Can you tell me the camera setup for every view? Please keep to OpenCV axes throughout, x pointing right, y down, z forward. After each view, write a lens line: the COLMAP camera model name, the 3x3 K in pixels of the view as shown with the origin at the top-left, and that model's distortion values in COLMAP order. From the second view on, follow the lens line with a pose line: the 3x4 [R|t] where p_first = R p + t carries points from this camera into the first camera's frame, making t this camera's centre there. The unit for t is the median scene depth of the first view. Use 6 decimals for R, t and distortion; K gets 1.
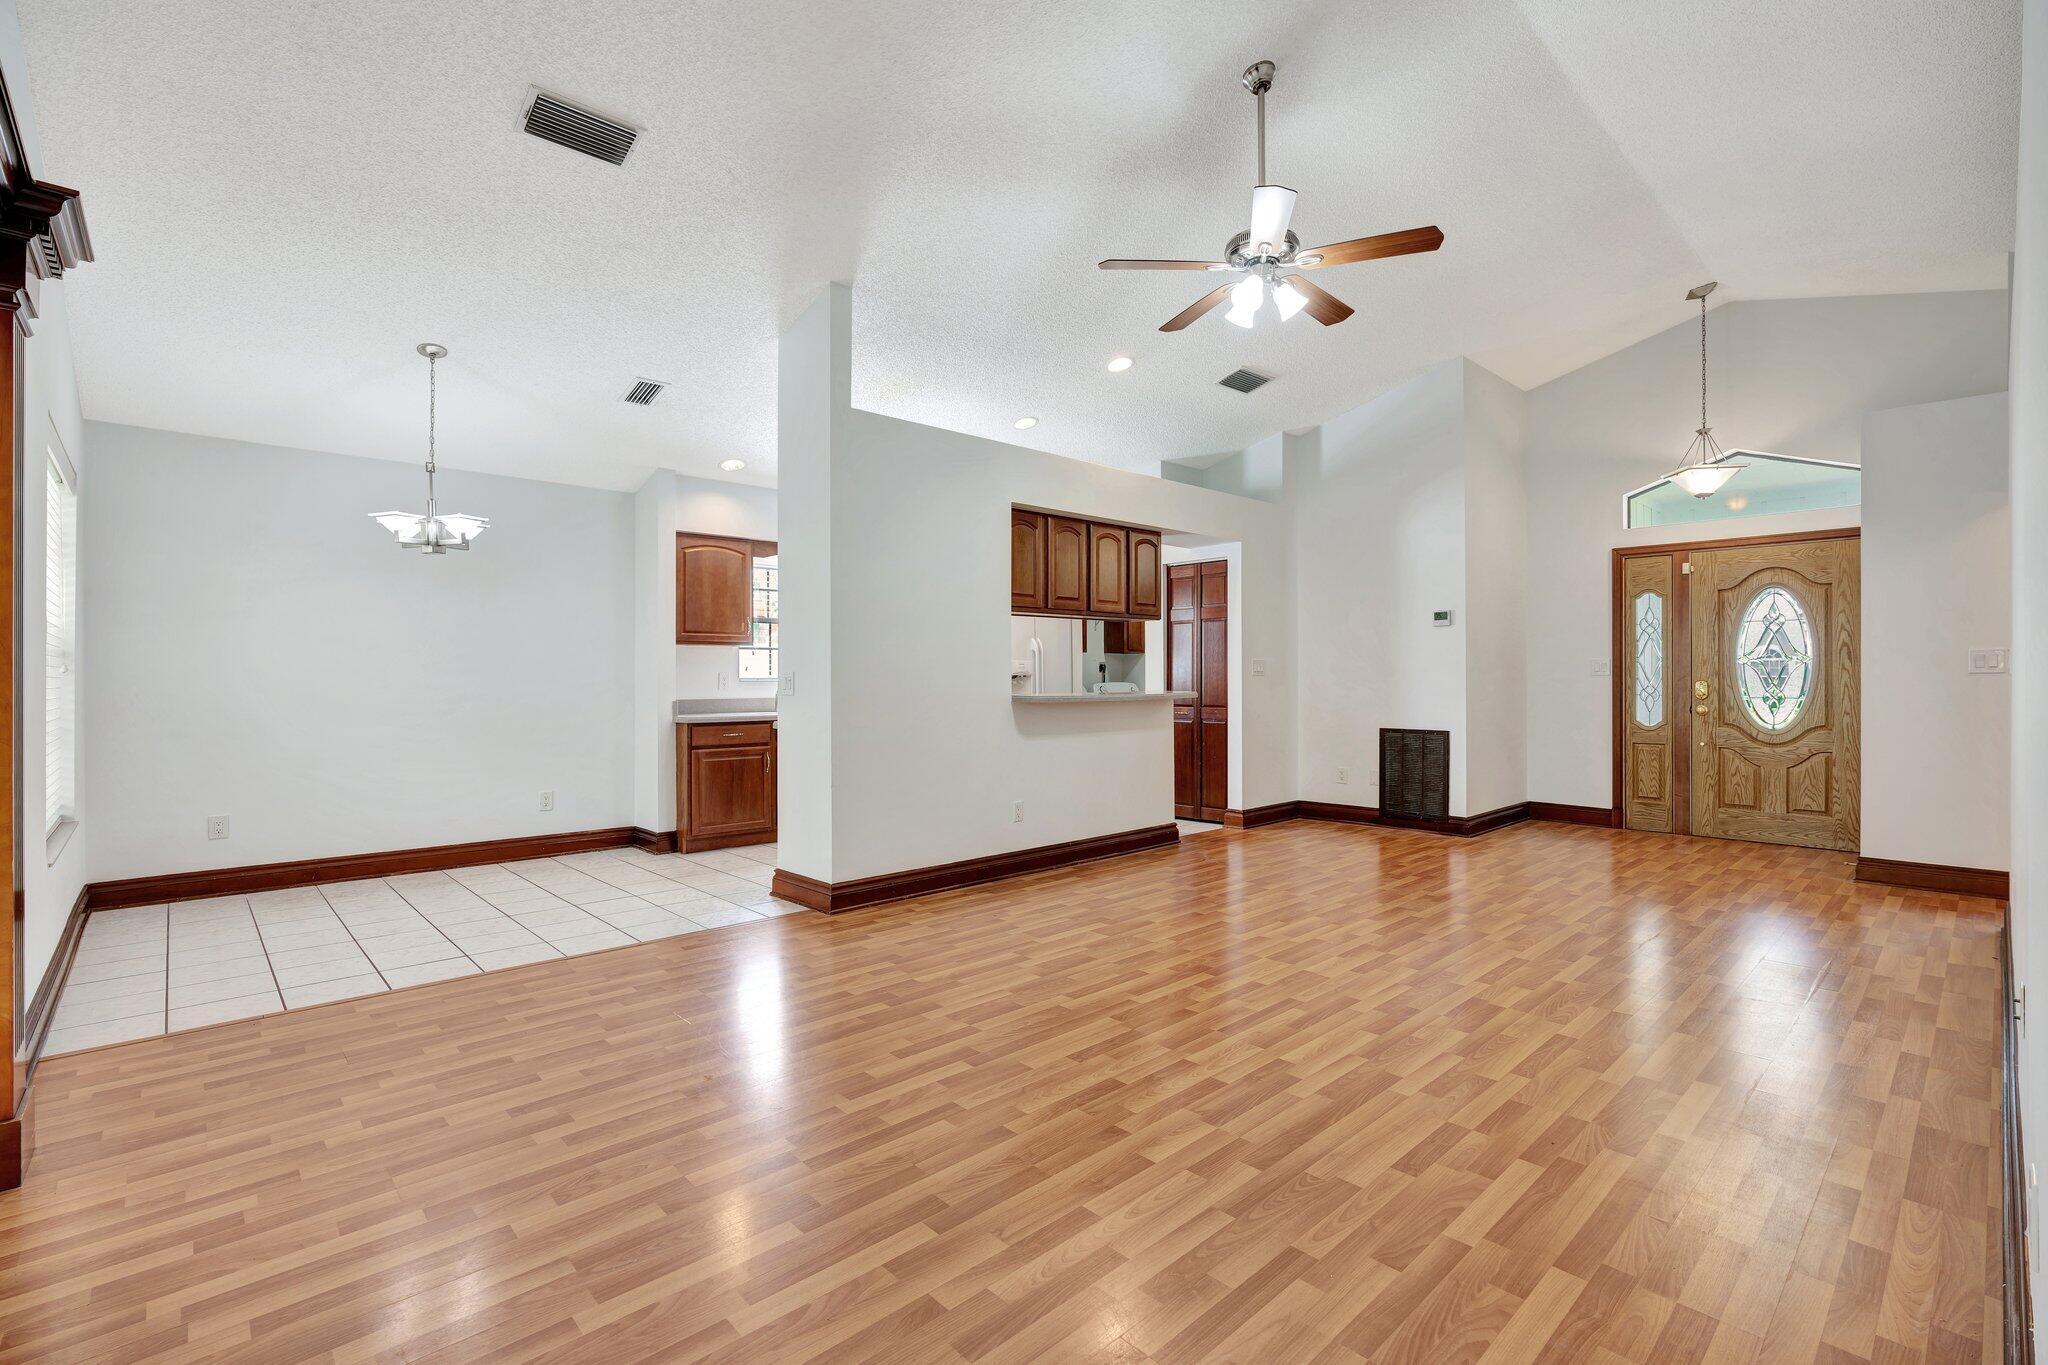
lens RADIAL K [[925.2, 0, 1009.3], [0, 925.2, 668.8], [0, 0, 1]] dist [-0.013327, 0.005998]
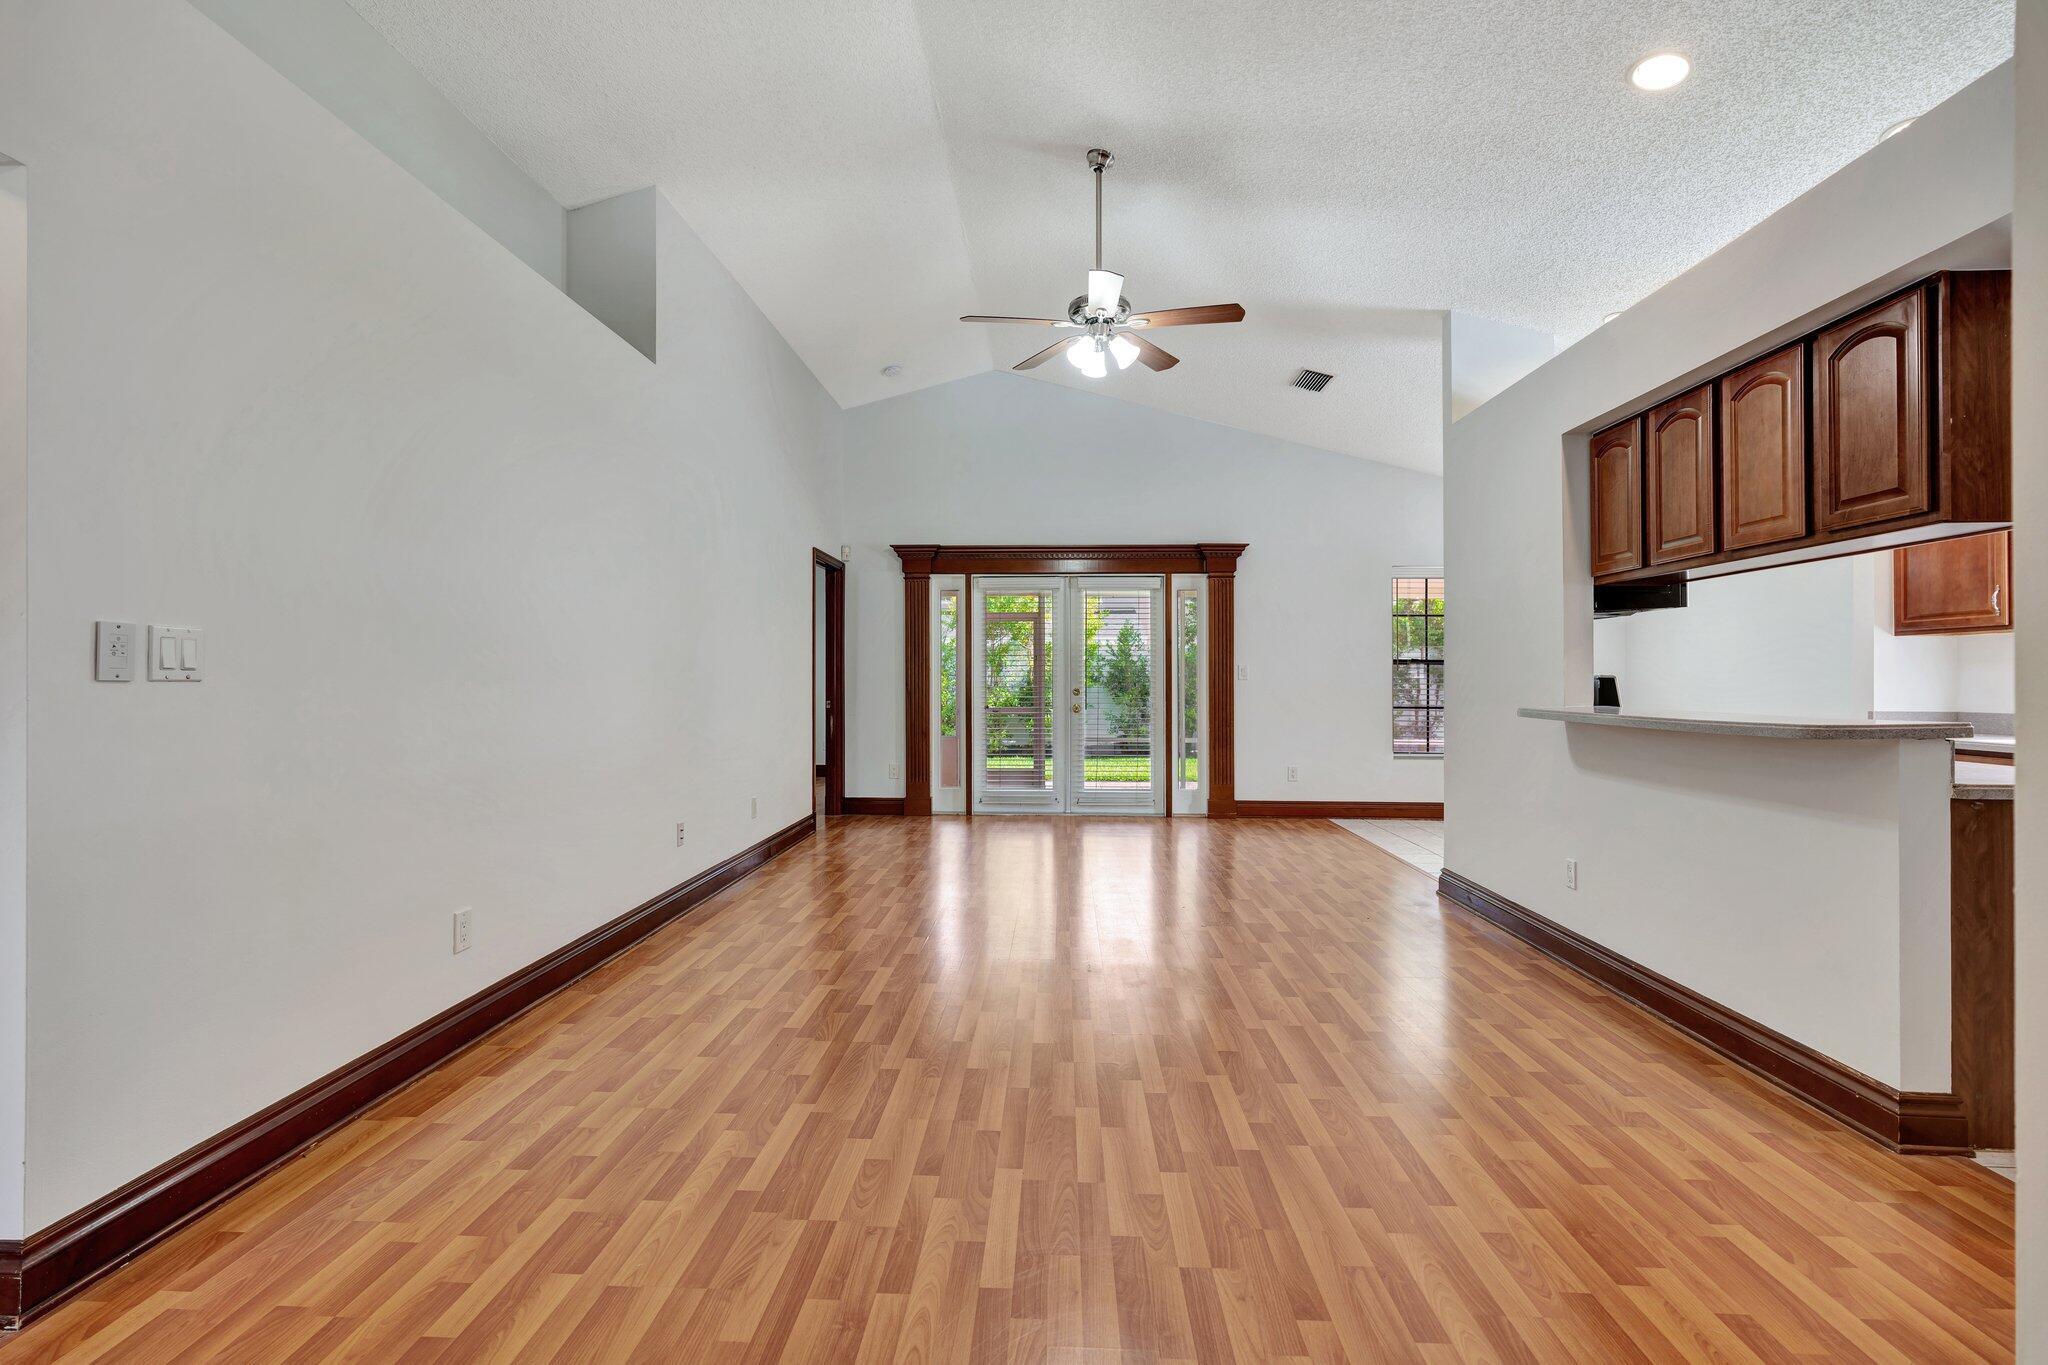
lens RADIAL K [[925.2, 0, 1006.9], [0, 925.2, 682.0], [0, 0, 1]] dist [-0.013327, 0.005998]
pose [[-0.711506, 0.008663, -0.702627, 0.949417], [0.011905, 0.999929, 0.000273, 0.005751], [0.702579, -0.008170, -0.711558, 1.408522]]
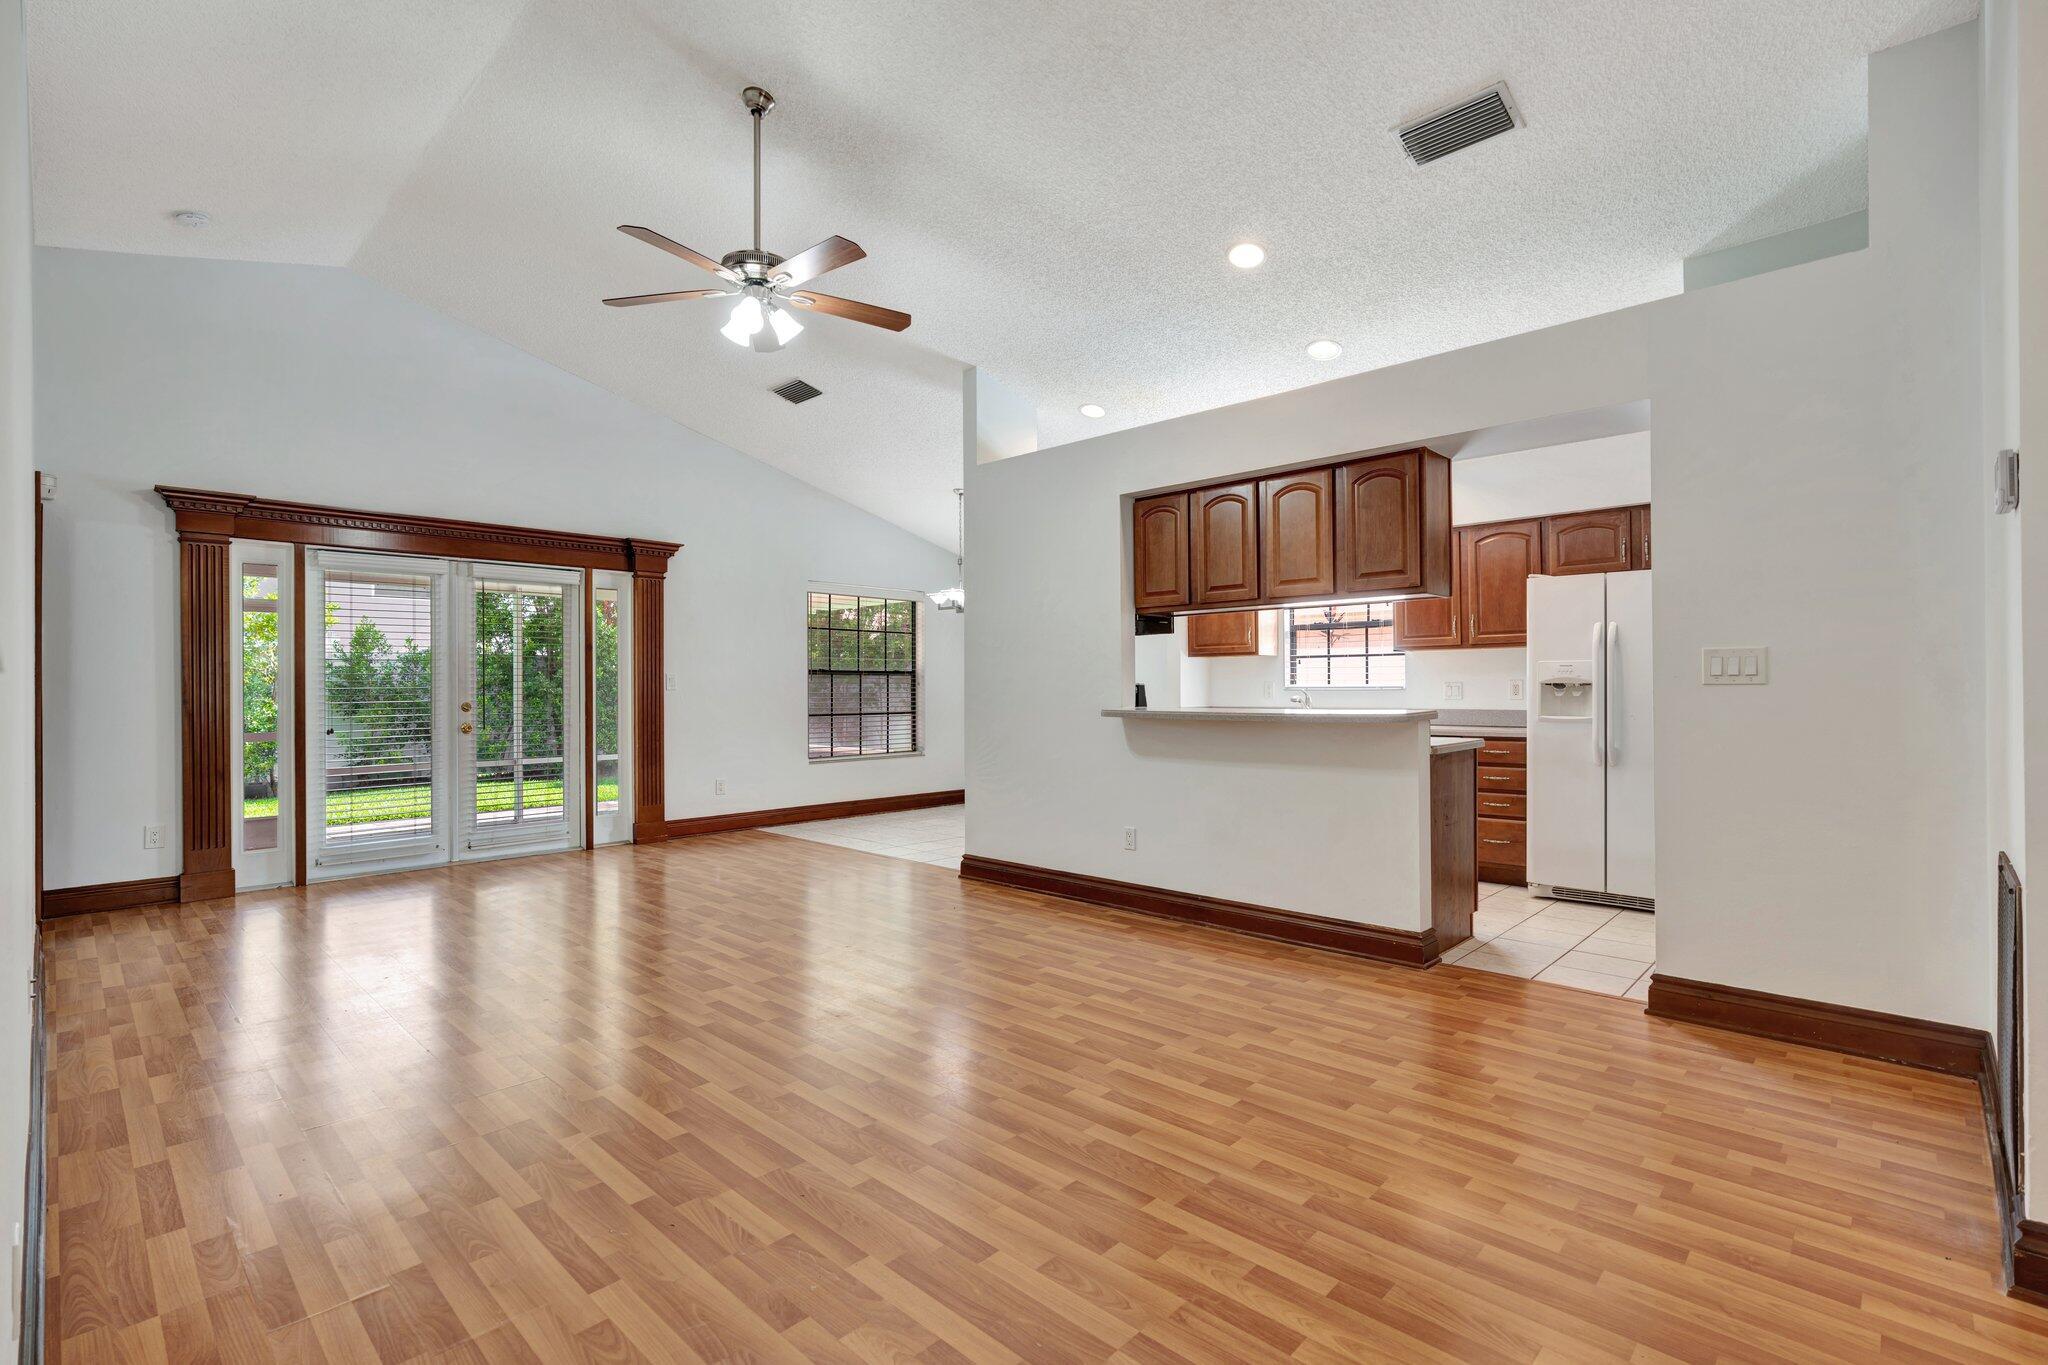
lens RADIAL K [[925.2, 0, 1021.7], [0, 925.2, 684.6], [0, 0, 1]] dist [-0.013327, 0.005998]
pose [[0.067336, 0.005082, -0.997717, 1.060649], [0.017476, 0.999828, 0.006272, -0.001756], [0.997577, -0.017858, 0.067236, 0.988272]]
